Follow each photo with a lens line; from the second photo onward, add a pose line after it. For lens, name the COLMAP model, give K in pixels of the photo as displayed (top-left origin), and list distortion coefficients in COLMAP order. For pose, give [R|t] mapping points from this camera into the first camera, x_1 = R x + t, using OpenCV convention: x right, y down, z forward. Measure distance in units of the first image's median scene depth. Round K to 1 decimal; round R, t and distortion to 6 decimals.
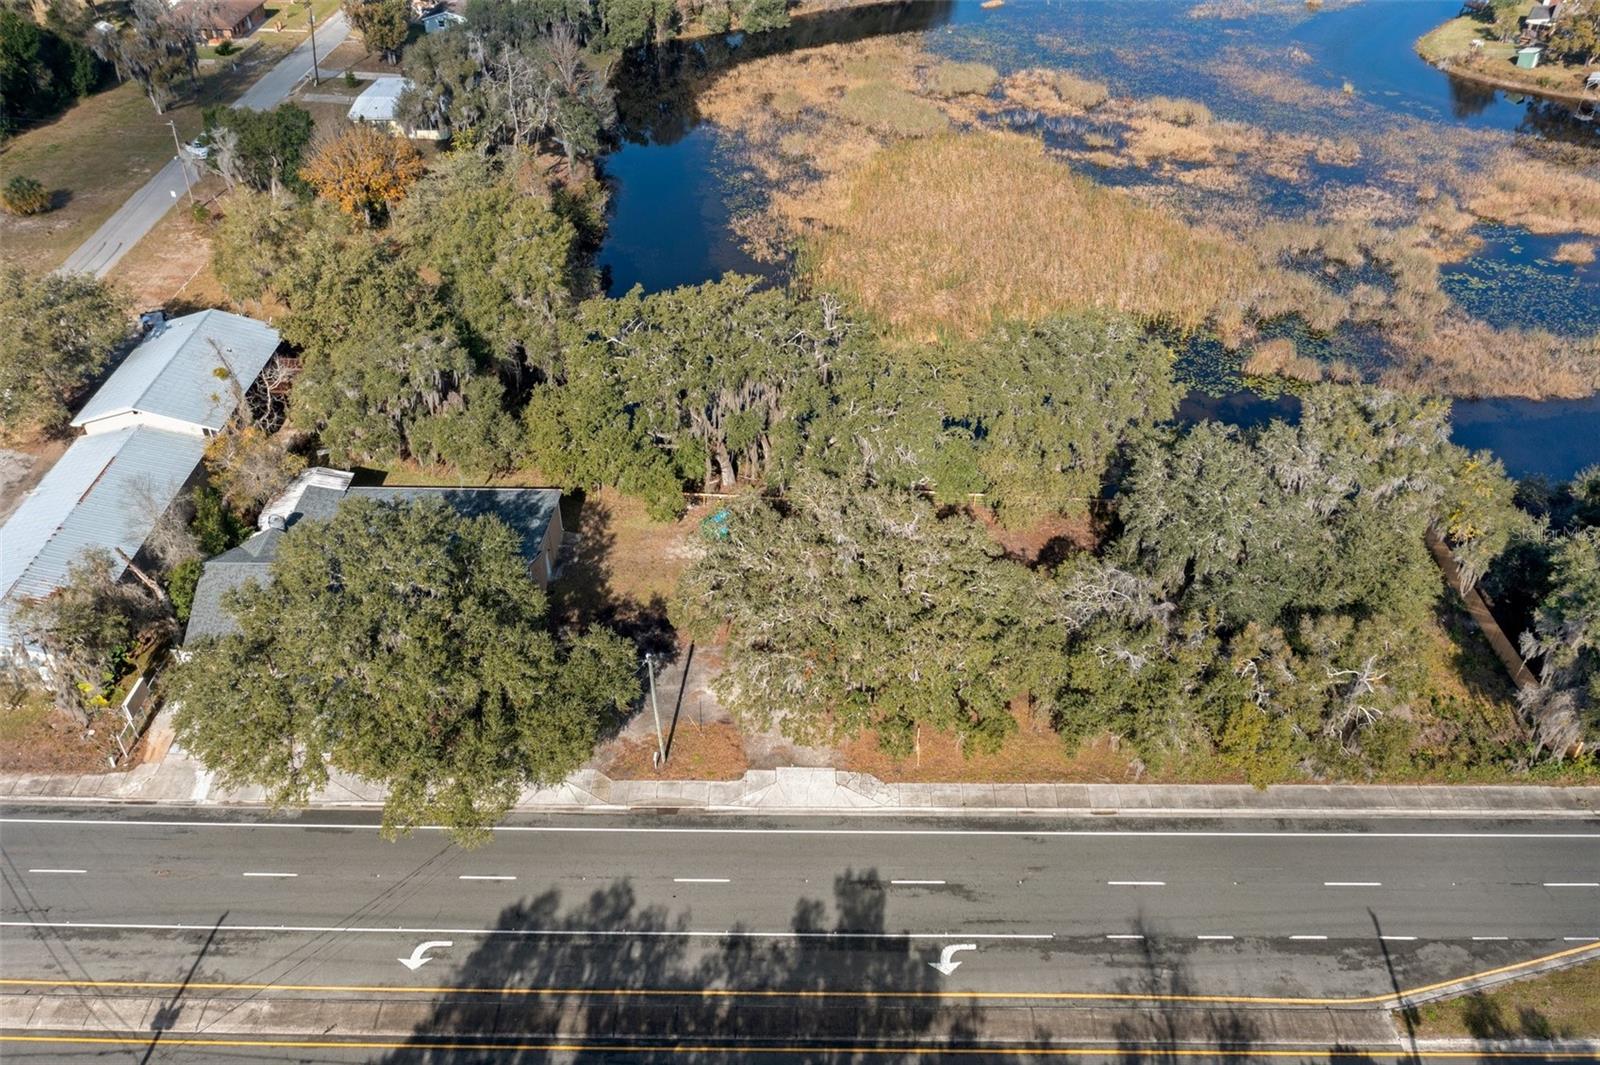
lens RADIAL K [[1260.6, 0, 794.4], [0, 1260.6, 534.5], [0, 0, 1]] dist [0.003970, 0.010623]
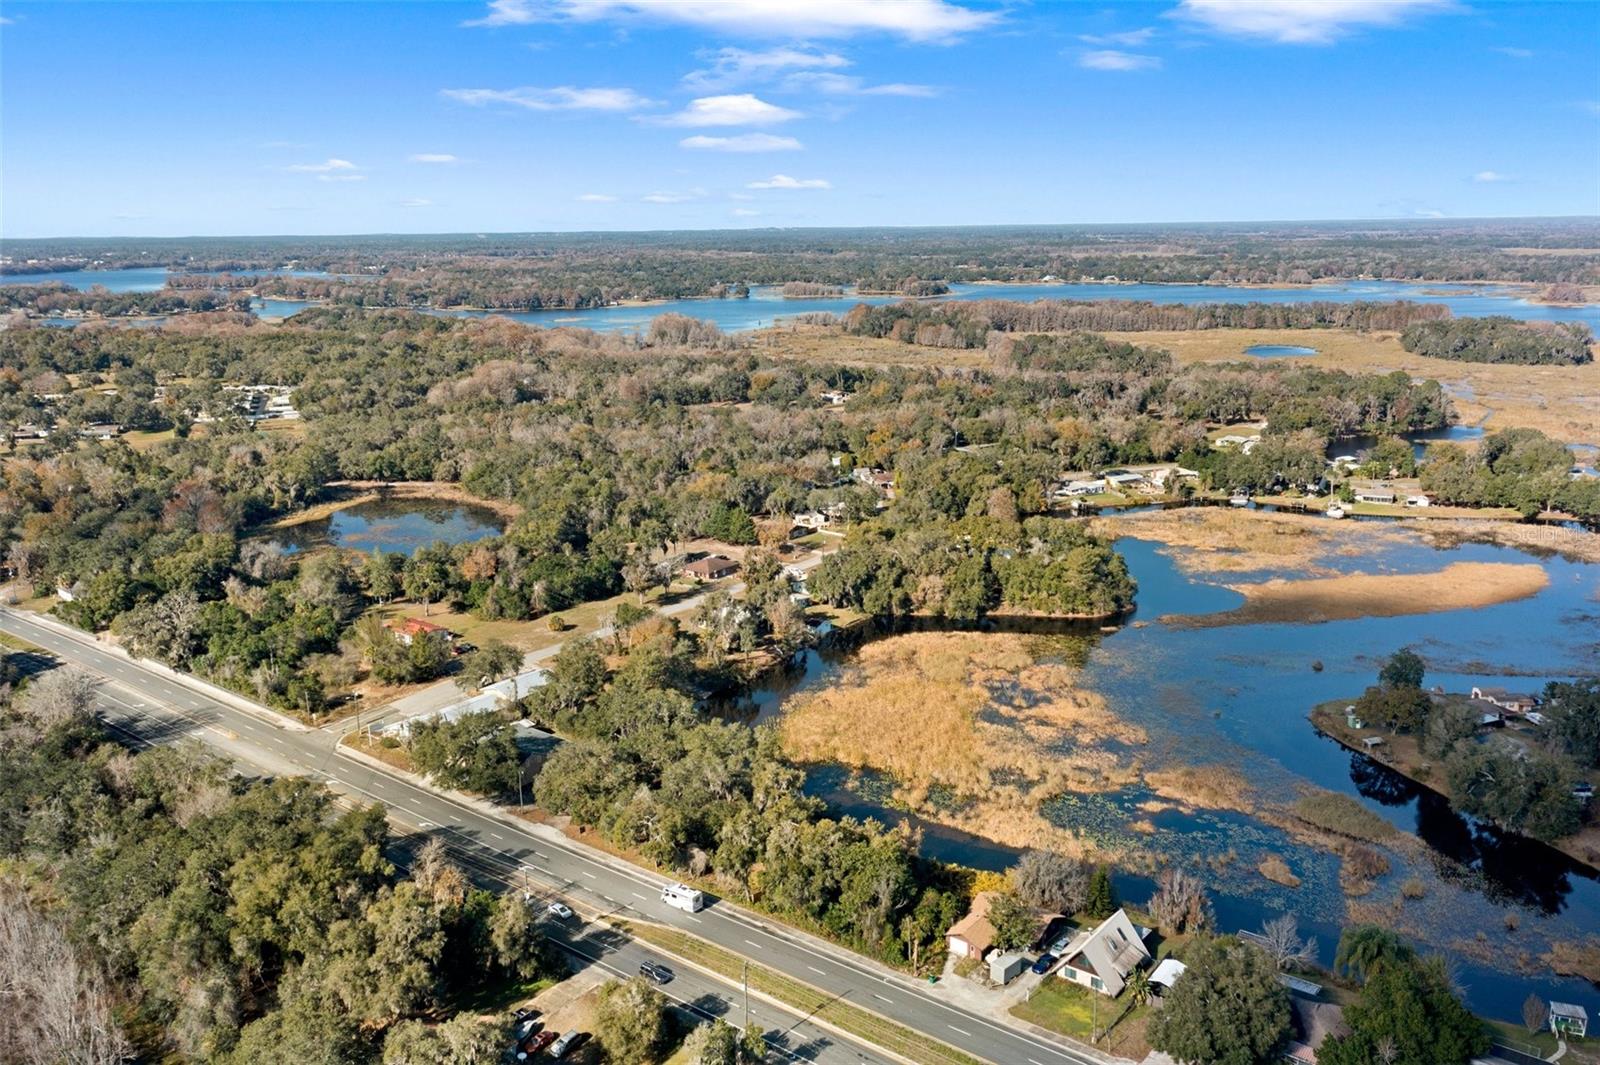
lens RADIAL K [[1268.0, 0, 802.1], [0, 1268.0, 527.9], [0, 0, 1]] dist [0.002283, 0.009204]
pose [[0.800946, 0.129103, -0.584652, 1.162784], [-0.357006, 0.886880, -0.293241, 0.120793], [0.480658, 0.443595, 0.756433, -0.710669]]
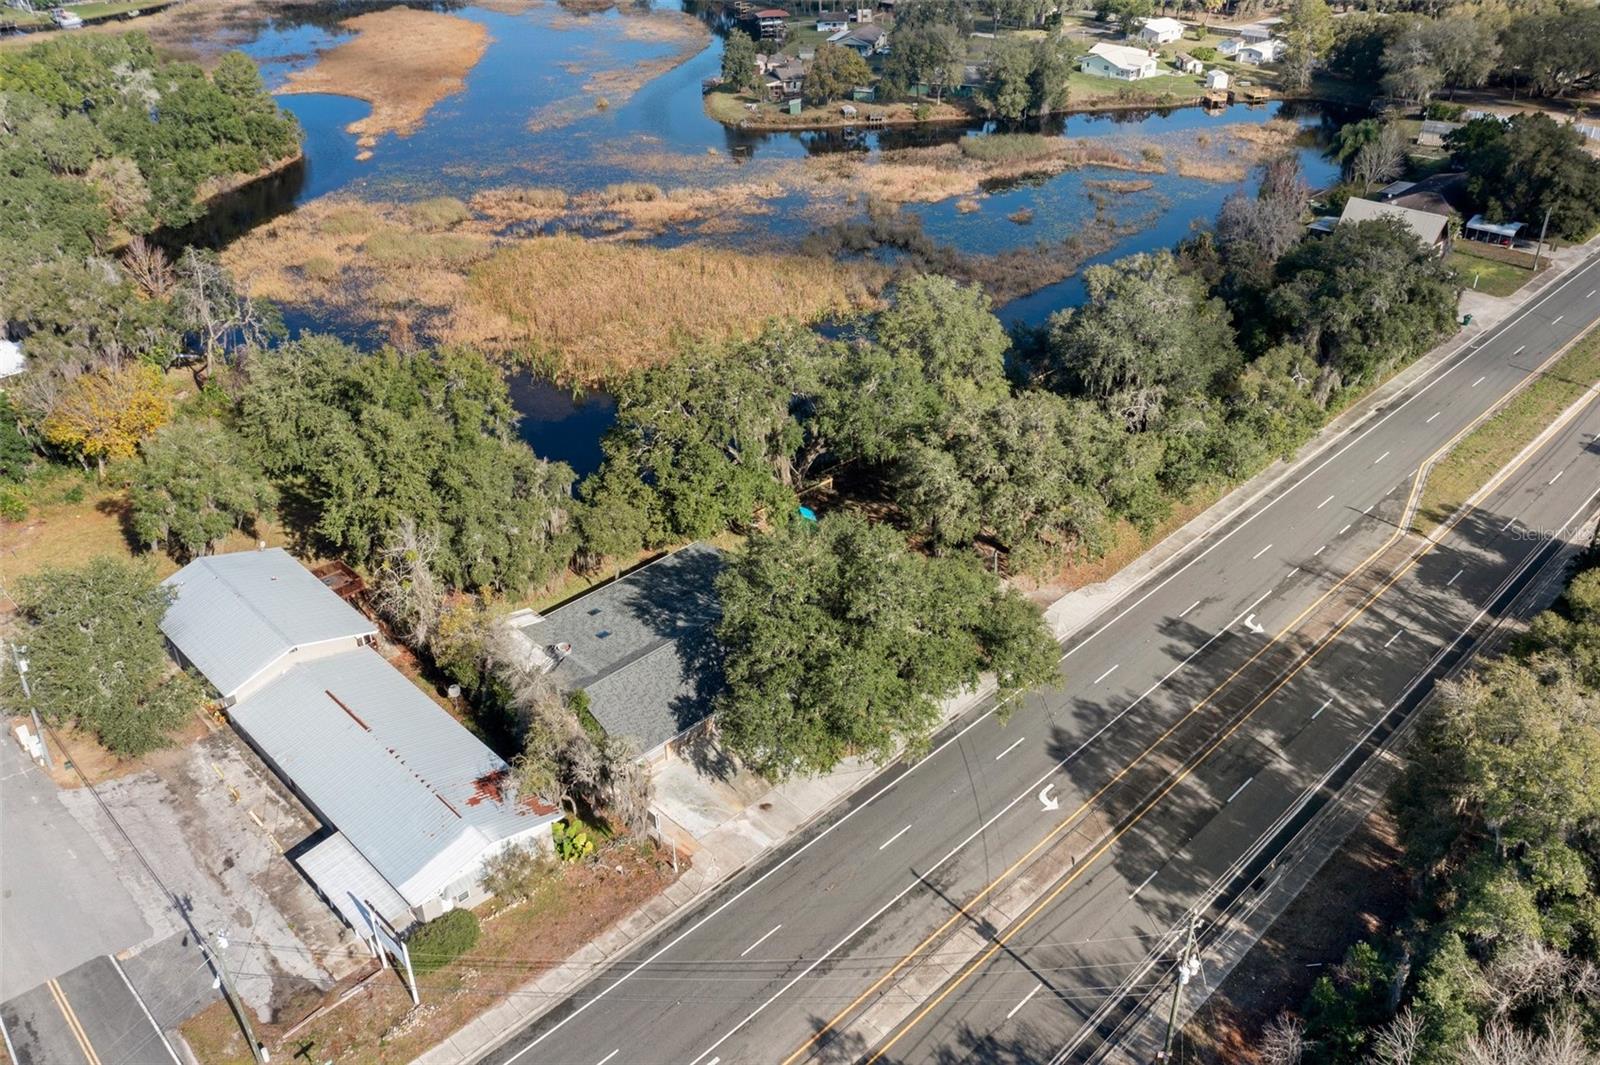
lens RADIAL K [[1268.0, 0, 802.1], [0, 1268.0, 527.9], [0, 0, 1]] dist [0.002283, 0.009204]
pose [[0.699342, -0.374594, 0.608769, -0.532106], [0.441304, 0.896252, 0.044529, -0.036680], [-0.562291, 0.237511, 0.792097, 0.029743]]
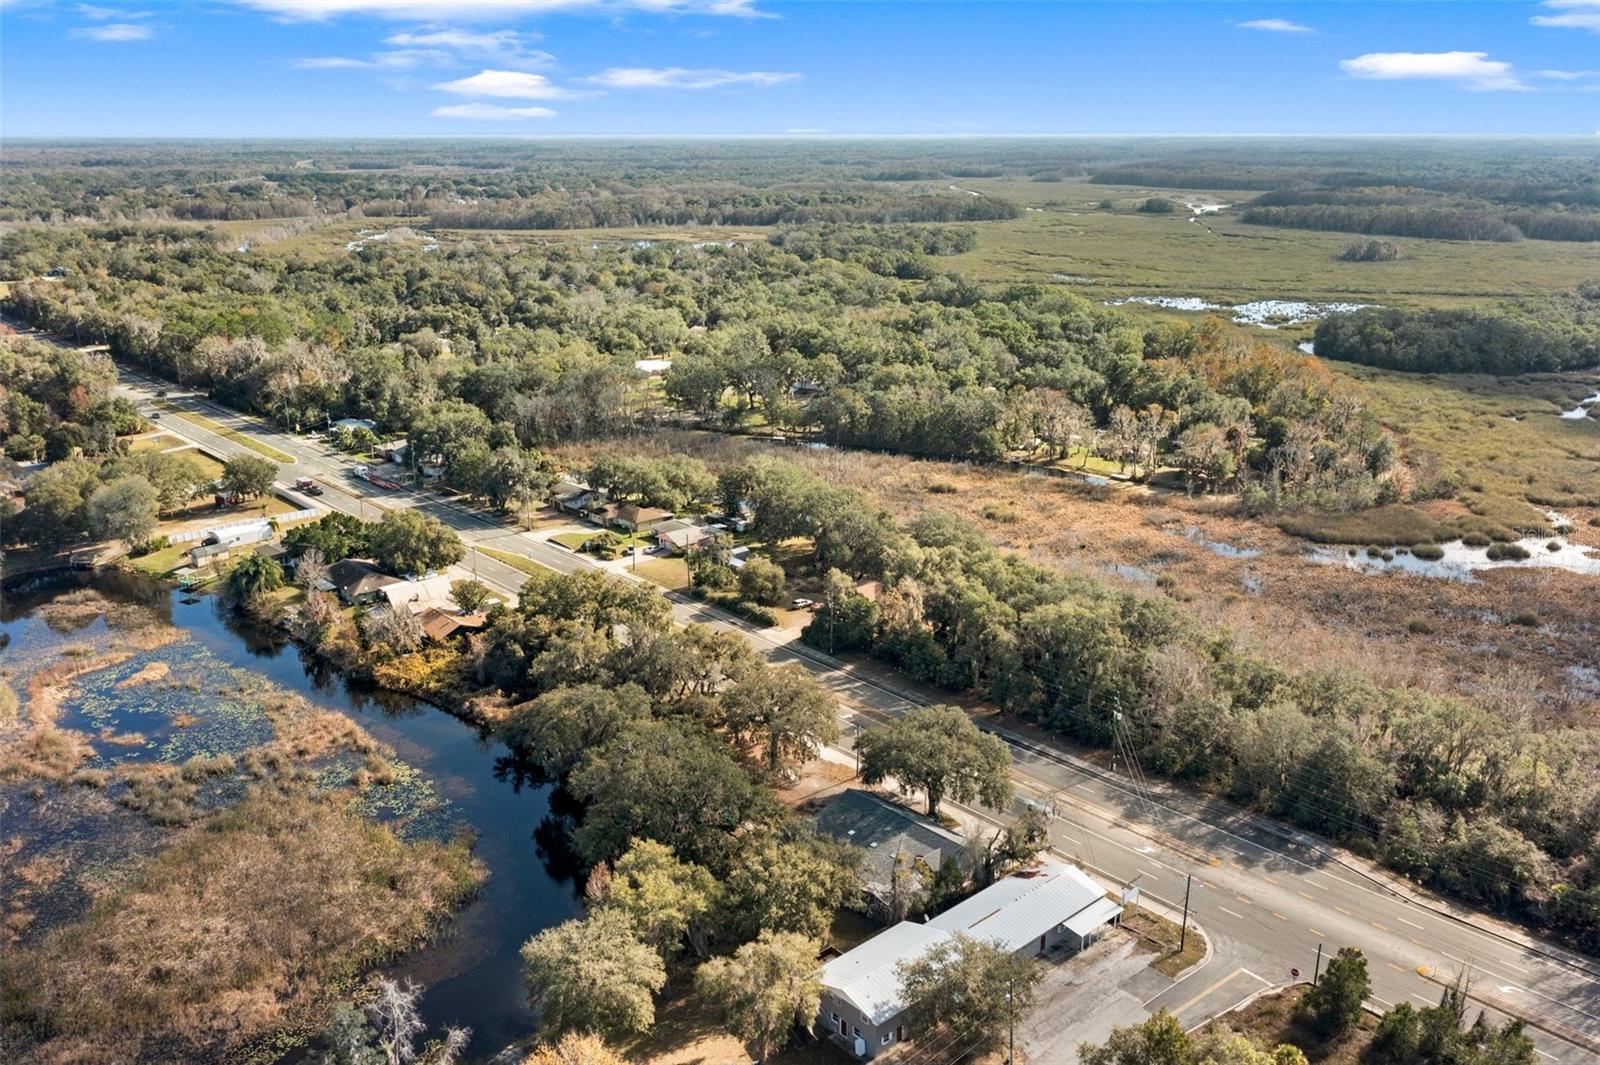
lens RADIAL K [[1302.3, 0, 792.7], [0, 1302.3, 532.5], [0, 0, 1]] dist [0.006054, 0.007451]
pose [[-0.683549, -0.211592, 0.698562, -0.920805], [0.446441, 0.635963, 0.629477, -0.970766], [-0.577452, 0.742146, -0.340248, 0.859651]]
